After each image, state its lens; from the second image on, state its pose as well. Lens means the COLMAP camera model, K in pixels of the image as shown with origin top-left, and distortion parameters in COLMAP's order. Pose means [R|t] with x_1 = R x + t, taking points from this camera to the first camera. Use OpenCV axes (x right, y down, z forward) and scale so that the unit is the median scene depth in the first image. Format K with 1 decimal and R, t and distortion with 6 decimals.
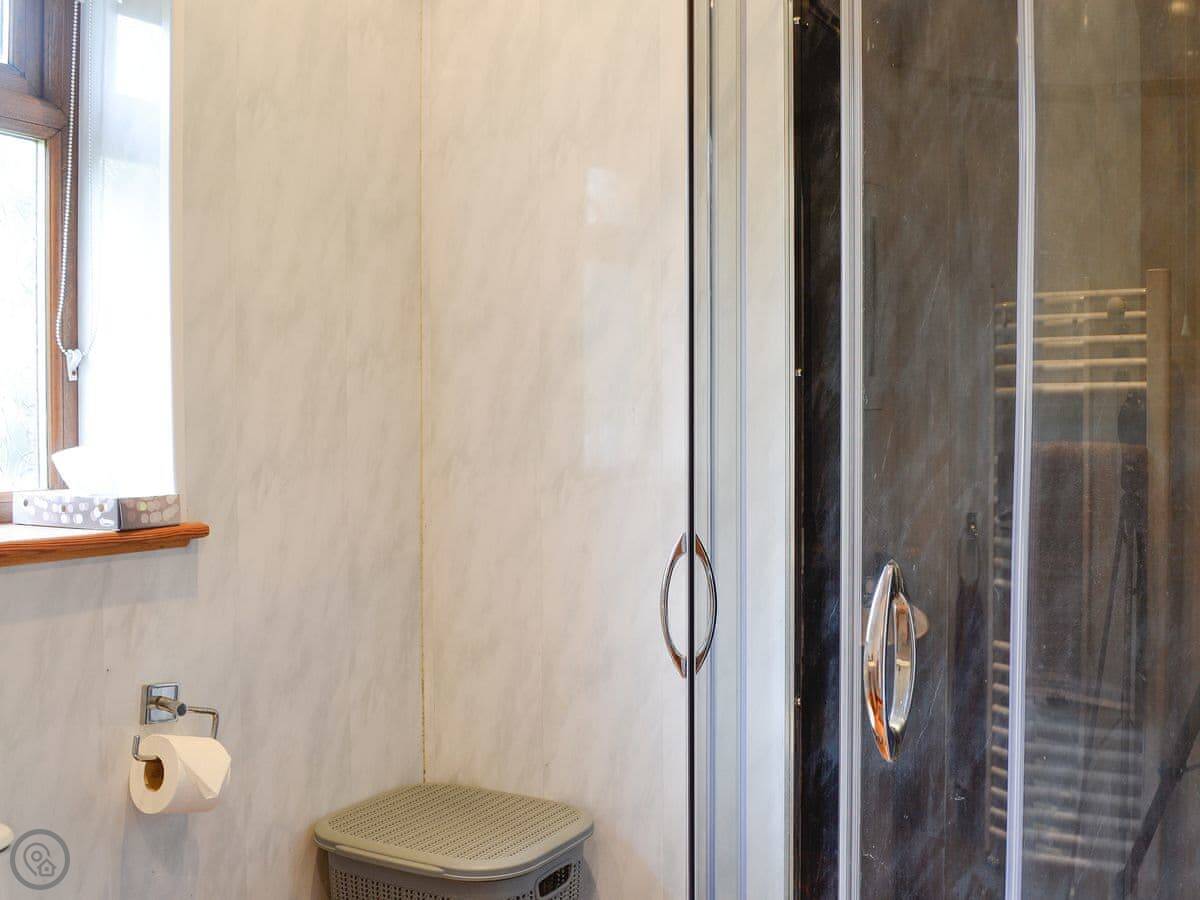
lens RADIAL K [[1120.2, 0, 596.2], [0, 1120.2, 444.1], [0, 0, 1]] dist [-0.067205, 0.005225]
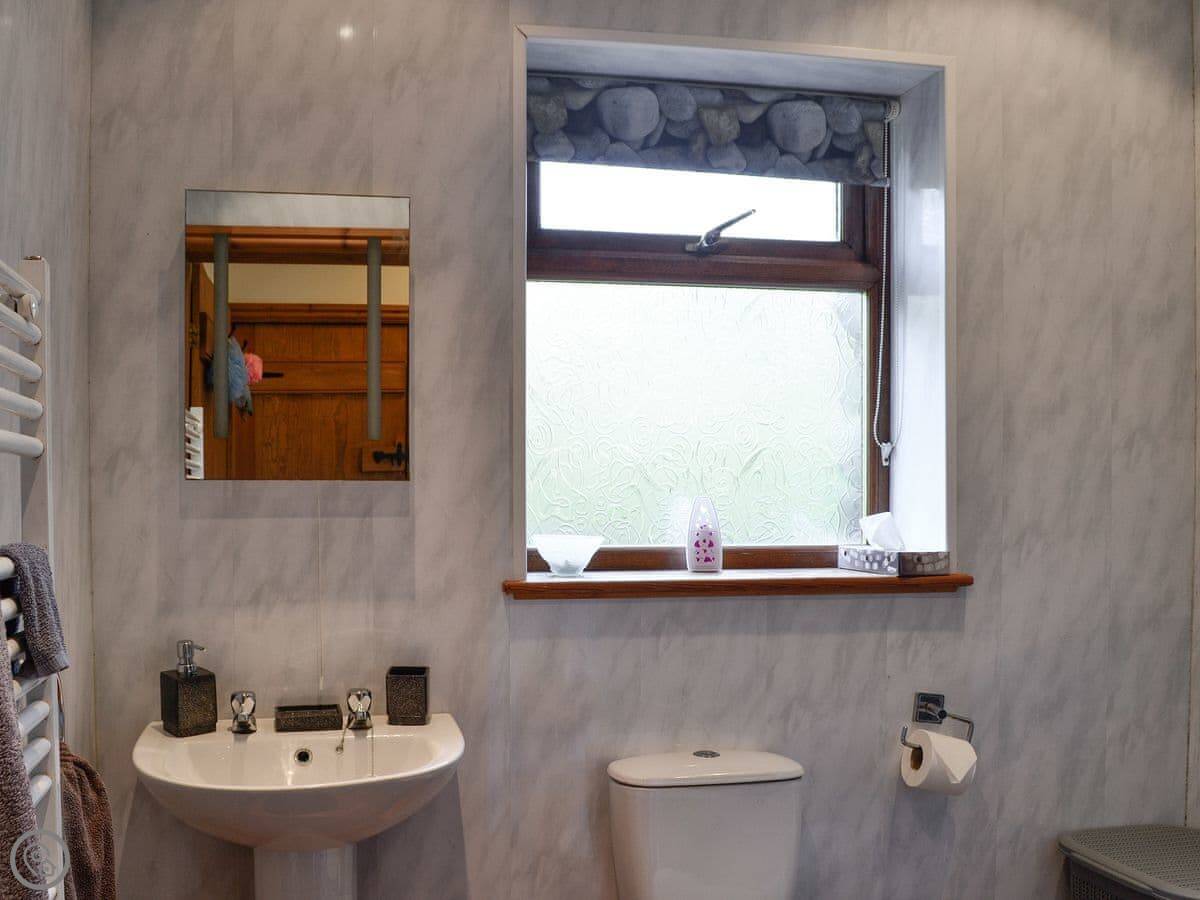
lens RADIAL K [[1120.2, 0, 596.2], [0, 1120.2, 444.1], [0, 0, 1]] dist [-0.067205, 0.005225]
pose [[0.675482, -0.029177, -0.736799, 0.312682], [-0.016363, 0.998378, -0.054537, -0.003218], [0.737195, 0.048895, 0.673908, -0.200978]]
